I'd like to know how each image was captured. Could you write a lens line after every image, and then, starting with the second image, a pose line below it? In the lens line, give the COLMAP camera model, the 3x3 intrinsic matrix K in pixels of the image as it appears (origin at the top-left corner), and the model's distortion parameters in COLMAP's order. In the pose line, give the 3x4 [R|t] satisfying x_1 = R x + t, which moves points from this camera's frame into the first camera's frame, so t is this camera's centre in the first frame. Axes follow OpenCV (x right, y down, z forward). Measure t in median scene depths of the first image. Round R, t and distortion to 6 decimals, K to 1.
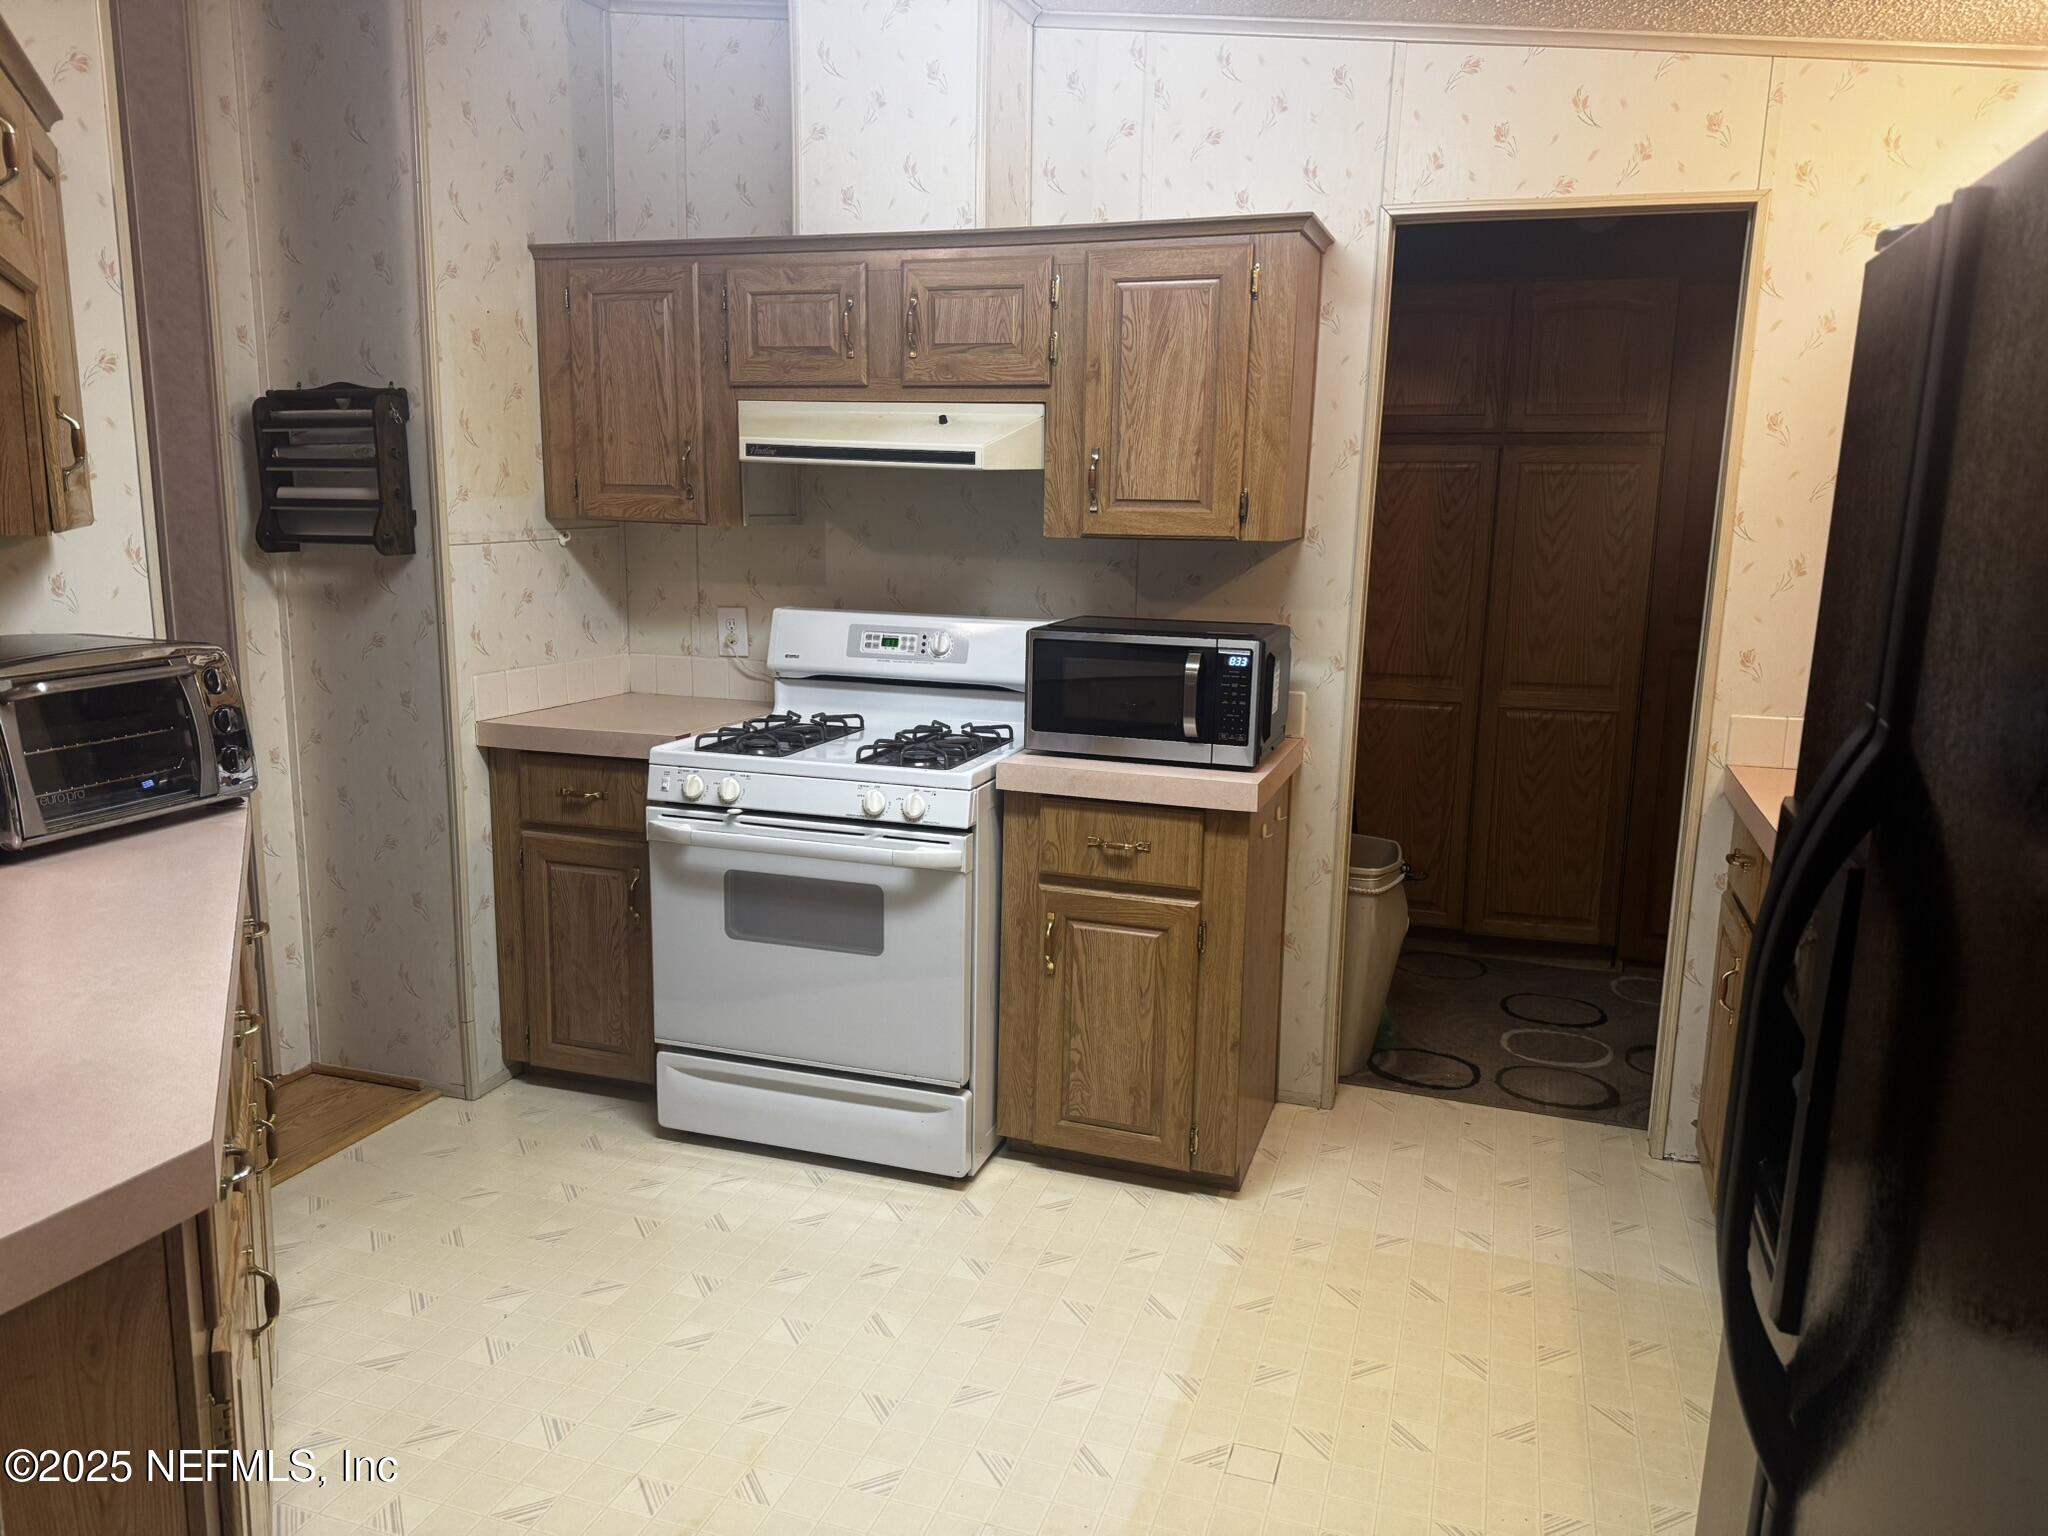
lens RADIAL K [[1459.6, 0, 1024.0], [0, 1459.6, 768.0], [0, 0, 1]] dist [0.043389, -0.002746]
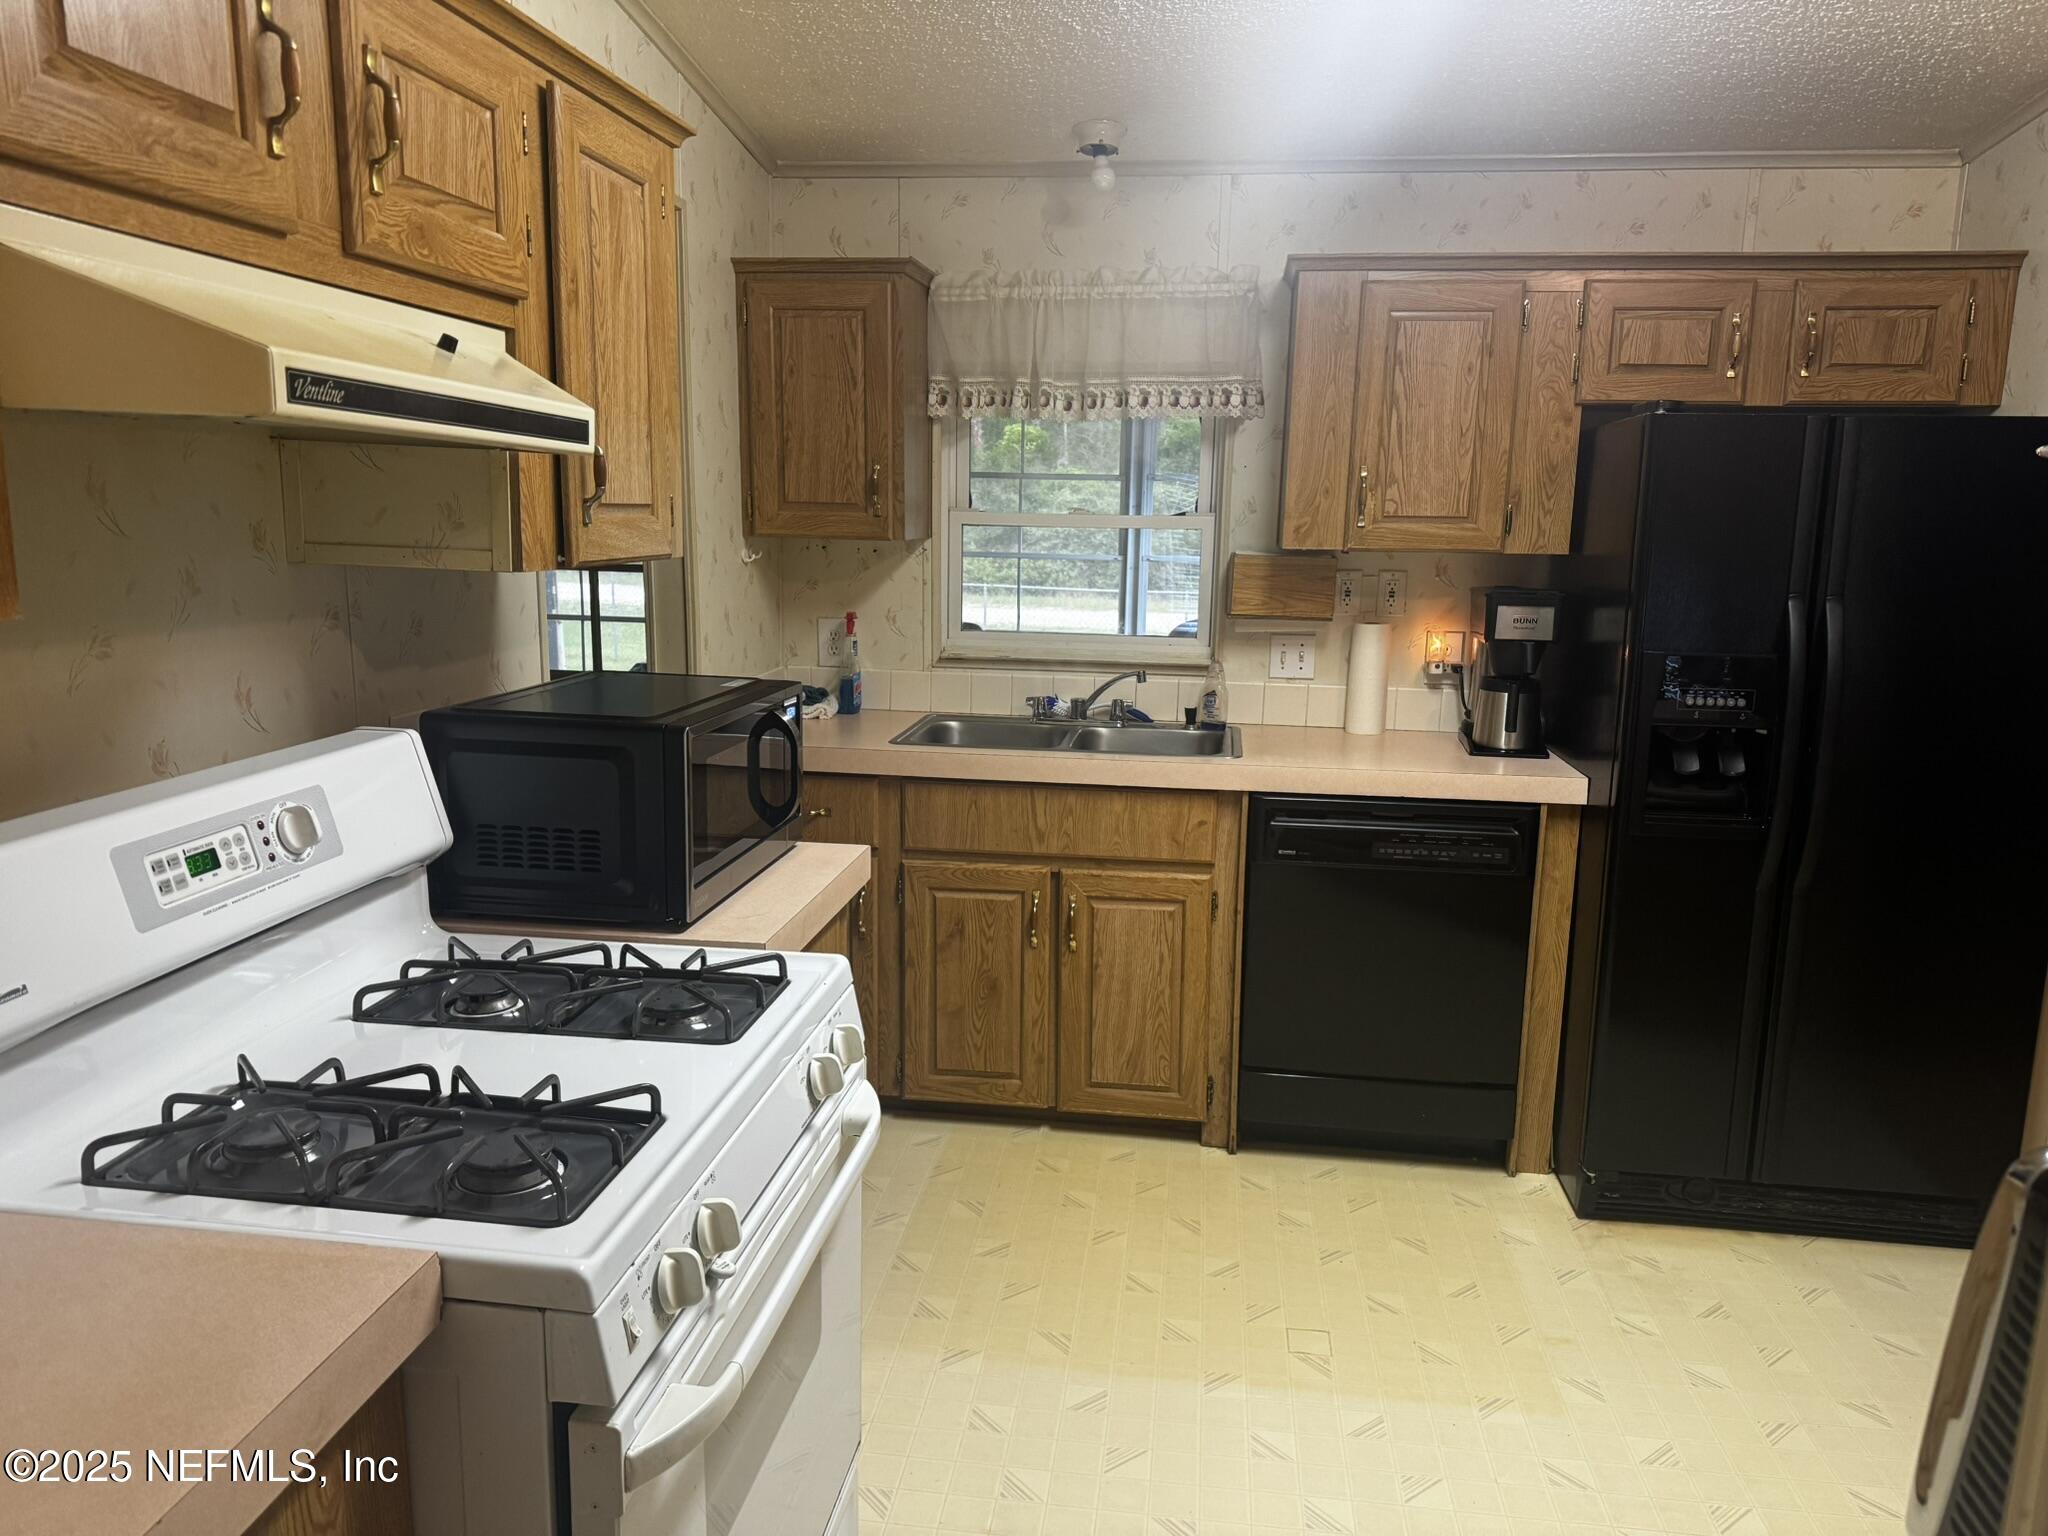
lens RADIAL K [[1459.6, 0, 1024.0], [0, 1459.6, 768.0], [0, 0, 1]] dist [0.043389, -0.002746]
pose [[-0.191608, -0.198973, 0.961091, -0.569015], [0.161900, 0.959412, 0.230902, -0.183127], [-0.968026, 0.199844, -0.151618, 0.901973]]
